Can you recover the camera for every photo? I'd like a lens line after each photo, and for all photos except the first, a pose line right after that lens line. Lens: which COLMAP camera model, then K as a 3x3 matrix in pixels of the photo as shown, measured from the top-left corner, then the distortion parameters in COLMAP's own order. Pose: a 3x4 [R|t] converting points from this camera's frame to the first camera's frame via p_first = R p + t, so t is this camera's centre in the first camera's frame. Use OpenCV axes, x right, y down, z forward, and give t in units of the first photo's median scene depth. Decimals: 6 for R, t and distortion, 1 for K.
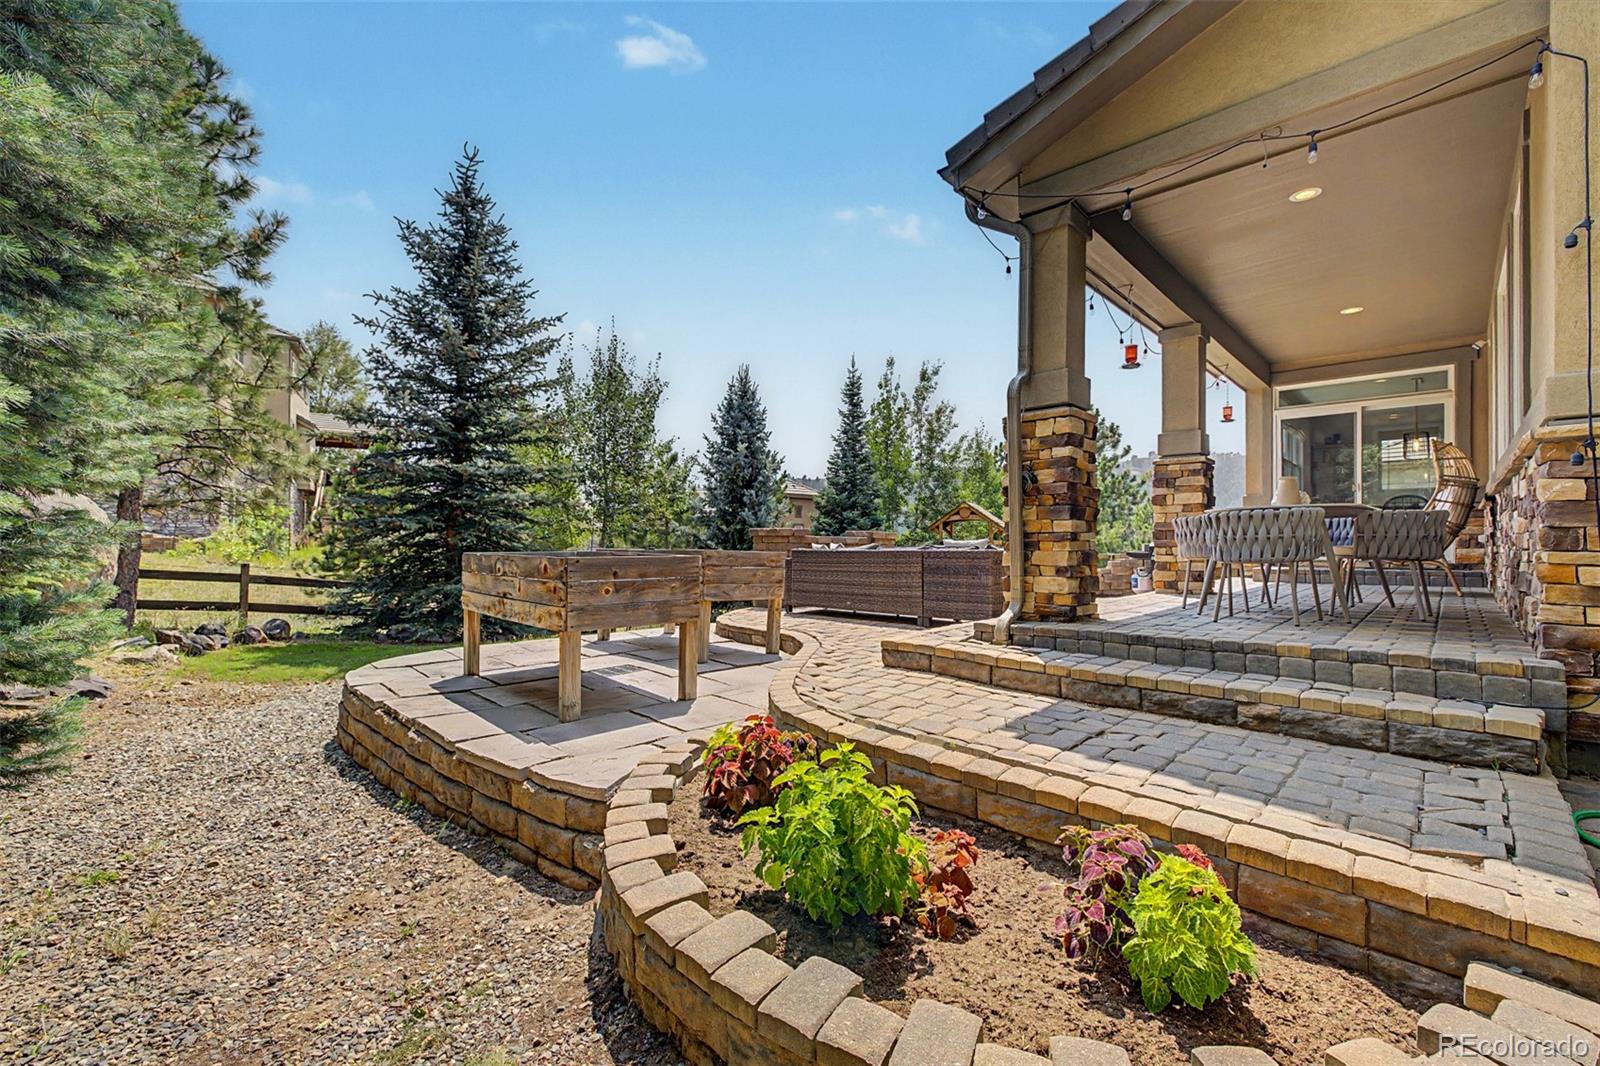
lens RADIAL K [[681.6, 0, 794.7], [0, 681.6, 534.0], [0, 0, 1]] dist [0.007949, -0.001503]
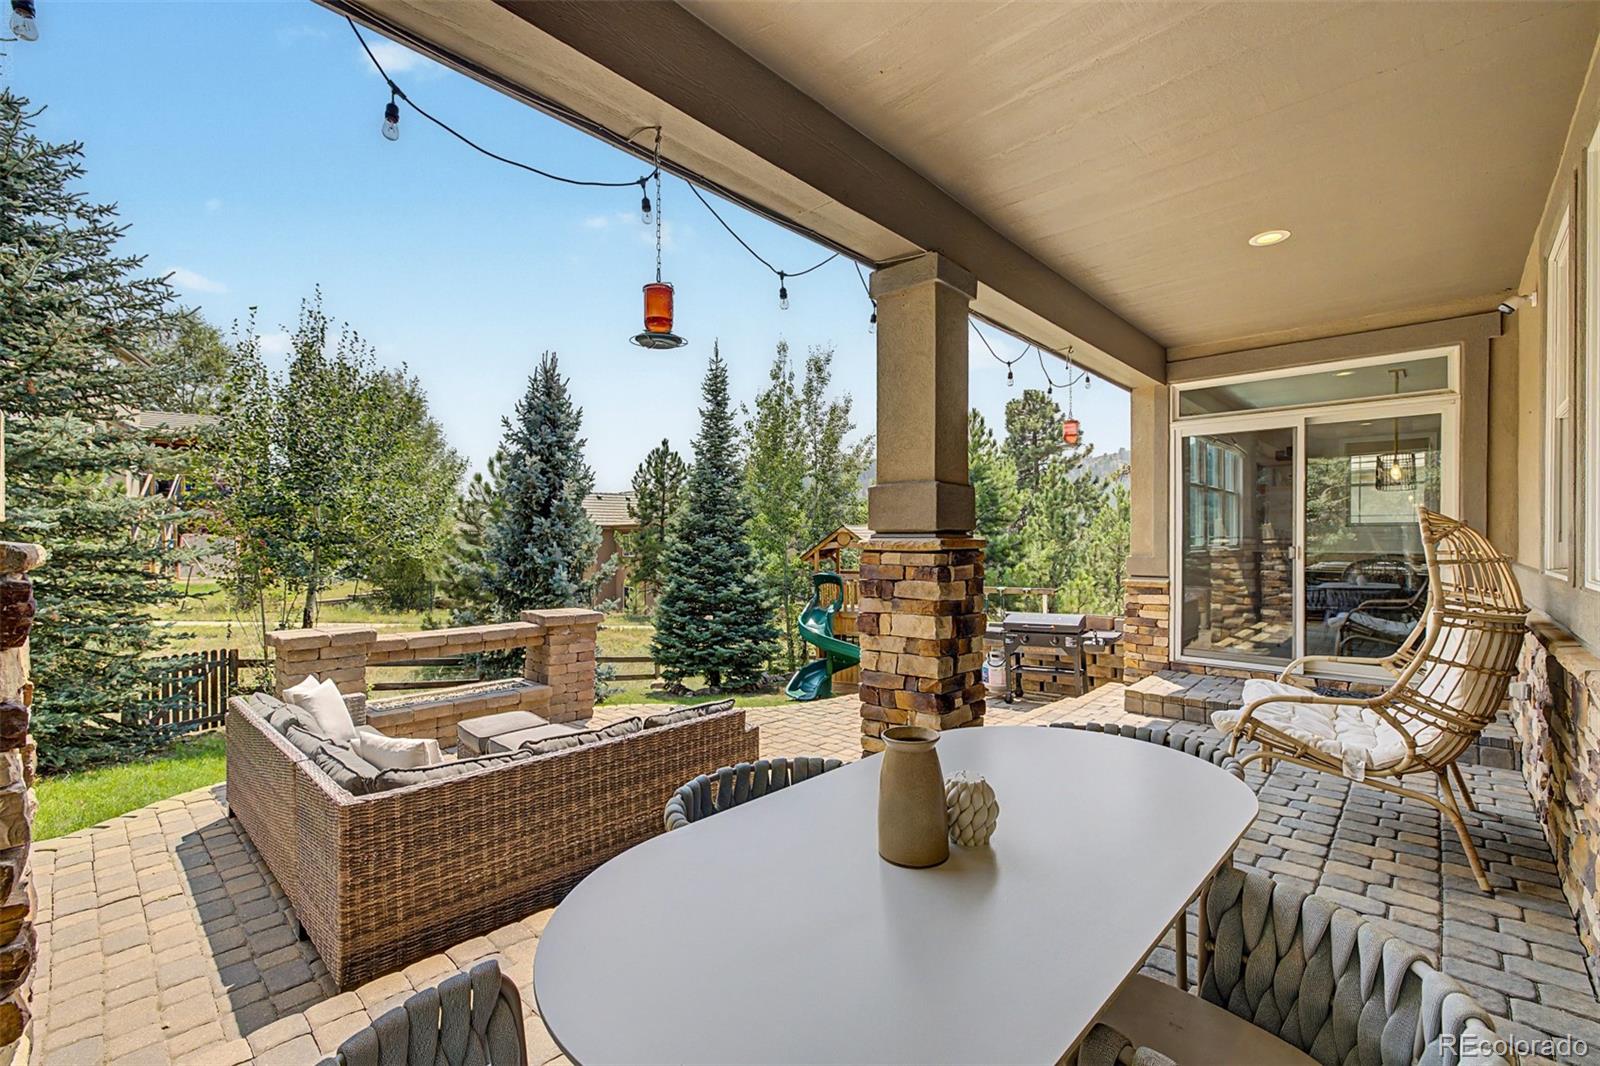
lens RADIAL K [[681.6, 0, 805.3], [0, 681.6, 541.0], [0, 0, 1]] dist [0.007949, -0.001503]
pose [[0.999779, -0.005639, 0.020233, 0.209664], [0.005204, 0.999756, 0.021488, -0.051816], [-0.020350, -0.021378, 0.999564, 0.226615]]
